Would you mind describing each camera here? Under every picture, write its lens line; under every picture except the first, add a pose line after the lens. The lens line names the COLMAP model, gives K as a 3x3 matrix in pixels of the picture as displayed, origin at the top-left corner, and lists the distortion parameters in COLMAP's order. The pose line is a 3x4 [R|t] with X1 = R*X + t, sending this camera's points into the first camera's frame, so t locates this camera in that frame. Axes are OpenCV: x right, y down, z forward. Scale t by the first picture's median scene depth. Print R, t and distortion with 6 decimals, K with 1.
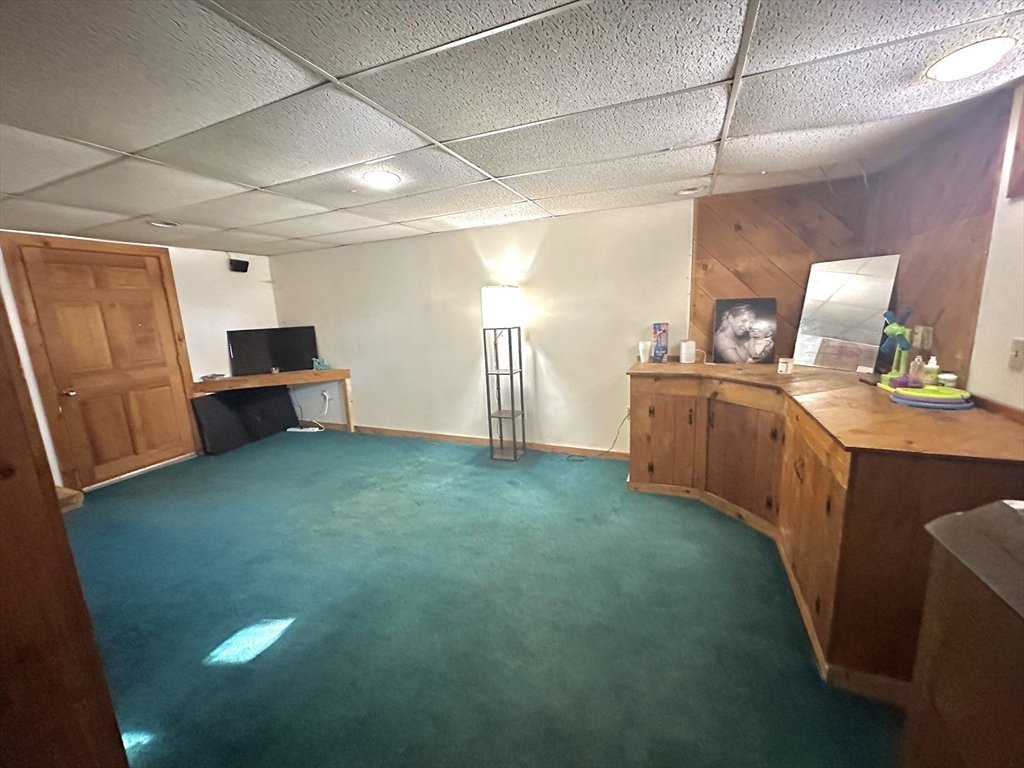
lens RADIAL K [[406.7, 0, 510.8], [0, 406.7, 384.0], [0, 0, 1]] dist [-0.002382, 0.000783]
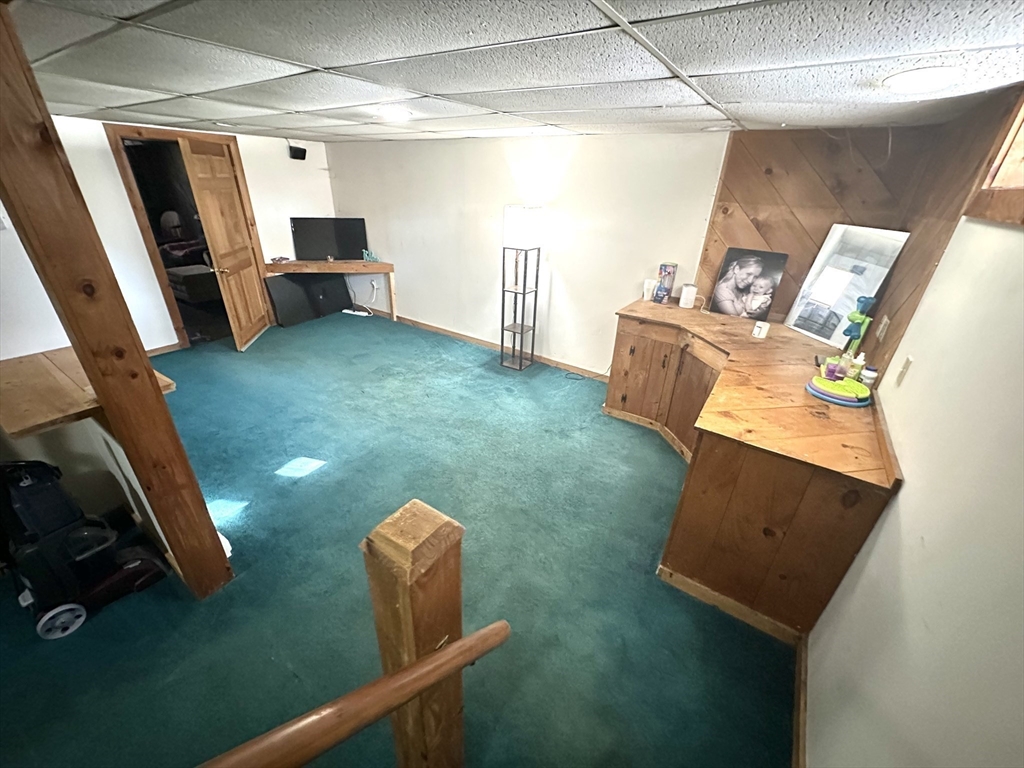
lens RADIAL K [[406.7, 0, 511.9], [0, 406.7, 384.2], [0, 0, 1]] dist [-0.002382, 0.000783]
pose [[0.978984, 0.154260, -0.133391, 0.177690], [-0.111294, 0.952226, 0.284394, -0.116758], [0.170889, -0.263572, 0.949382, -0.119546]]
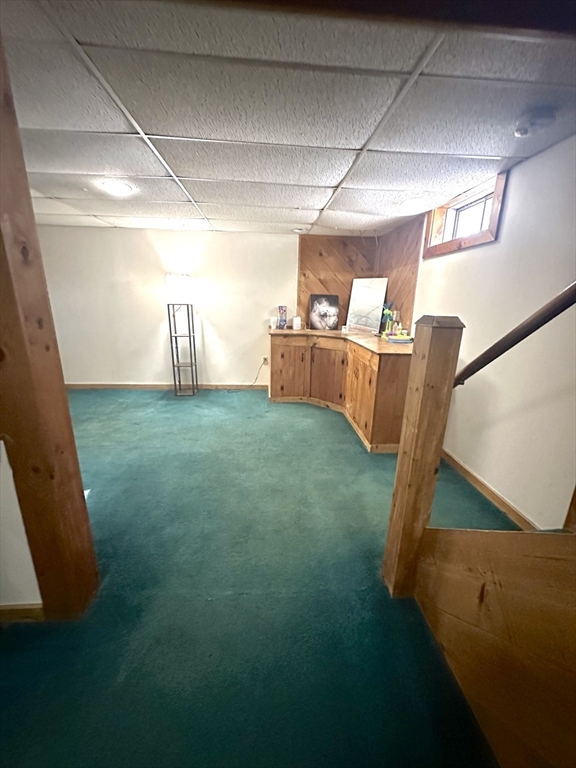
lens RADIAL K [[305.0, 0, 288.9], [0, 305.0, 382.2], [0, 0, 1]] dist [-0.002382, 0.000783]
pose [[0.886988, -0.060032, 0.457875, -0.229797], [0.025979, 0.996431, 0.080315, 0.072899], [-0.461062, -0.059343, 0.885381, -0.183565]]
